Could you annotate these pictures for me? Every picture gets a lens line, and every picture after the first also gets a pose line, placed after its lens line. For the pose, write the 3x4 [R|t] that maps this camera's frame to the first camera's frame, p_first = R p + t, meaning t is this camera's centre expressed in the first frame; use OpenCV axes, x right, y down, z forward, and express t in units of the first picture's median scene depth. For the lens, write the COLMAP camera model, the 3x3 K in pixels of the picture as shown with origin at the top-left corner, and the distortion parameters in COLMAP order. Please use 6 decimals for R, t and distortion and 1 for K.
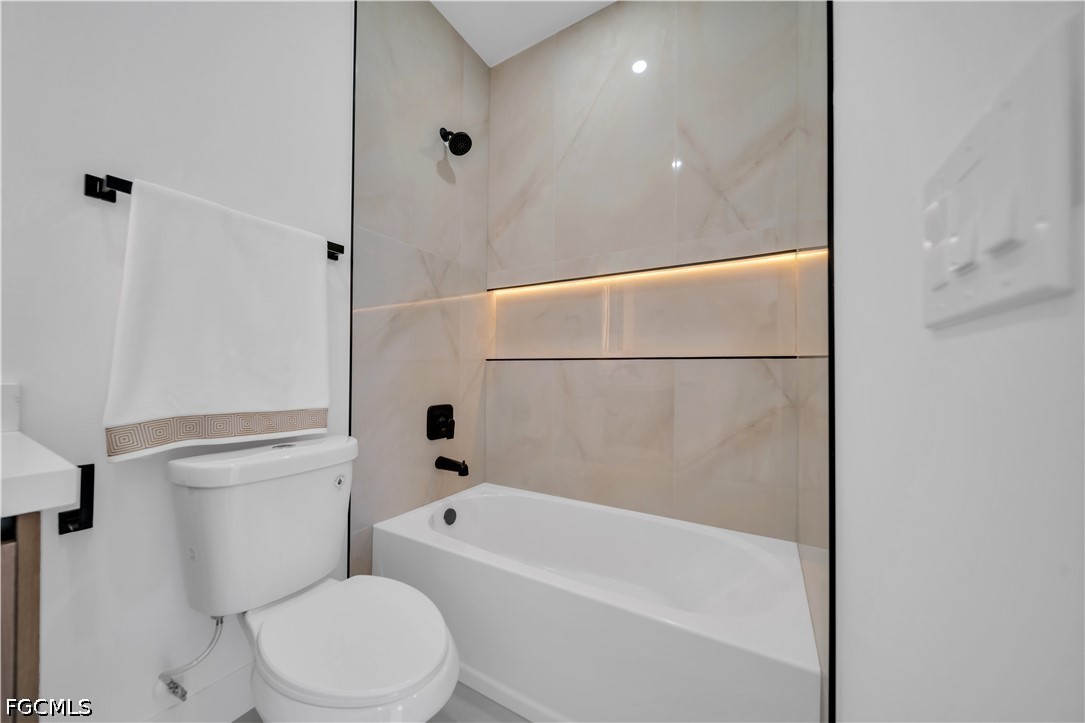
lens RADIAL K [[373.6, 0, 543.5], [0, 373.6, 367.7], [0, 0, 1]] dist [-0.000759, -0.000294]
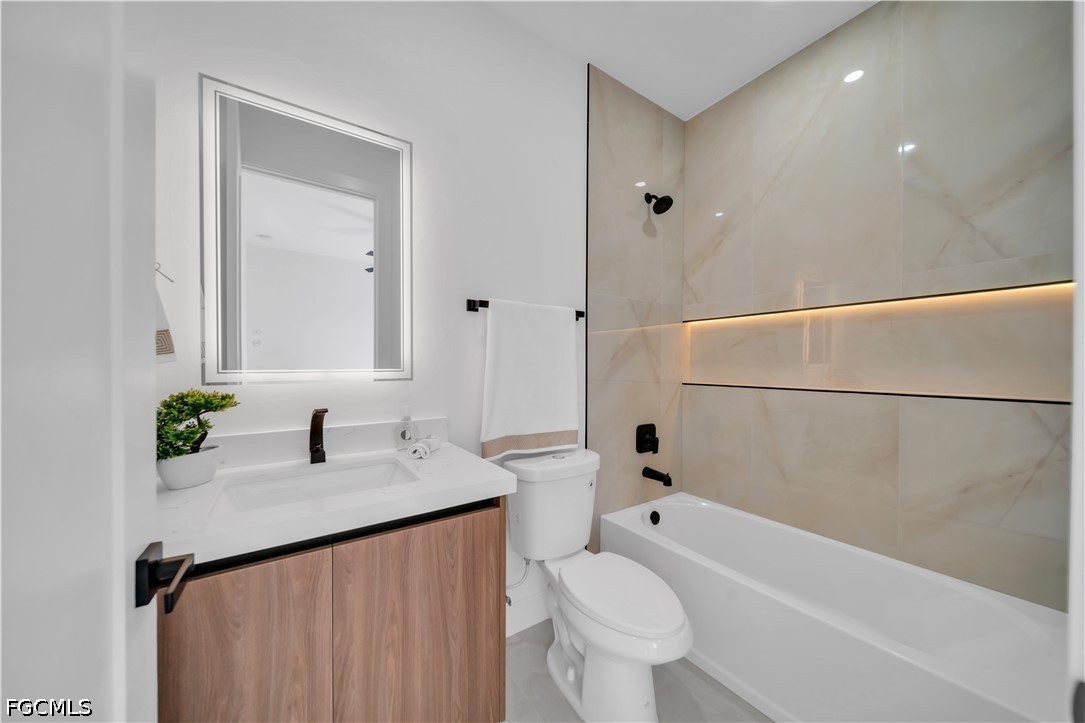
lens RADIAL K [[373.6, 0, 543.5], [0, 373.6, 367.7], [0, 0, 1]] dist [-0.000759, -0.000294]
pose [[0.906997, -0.002433, -0.421130, -0.069802], [0.008278, 0.999893, 0.012051, -0.103101], [0.421056, -0.014416, 0.906920, -0.236700]]
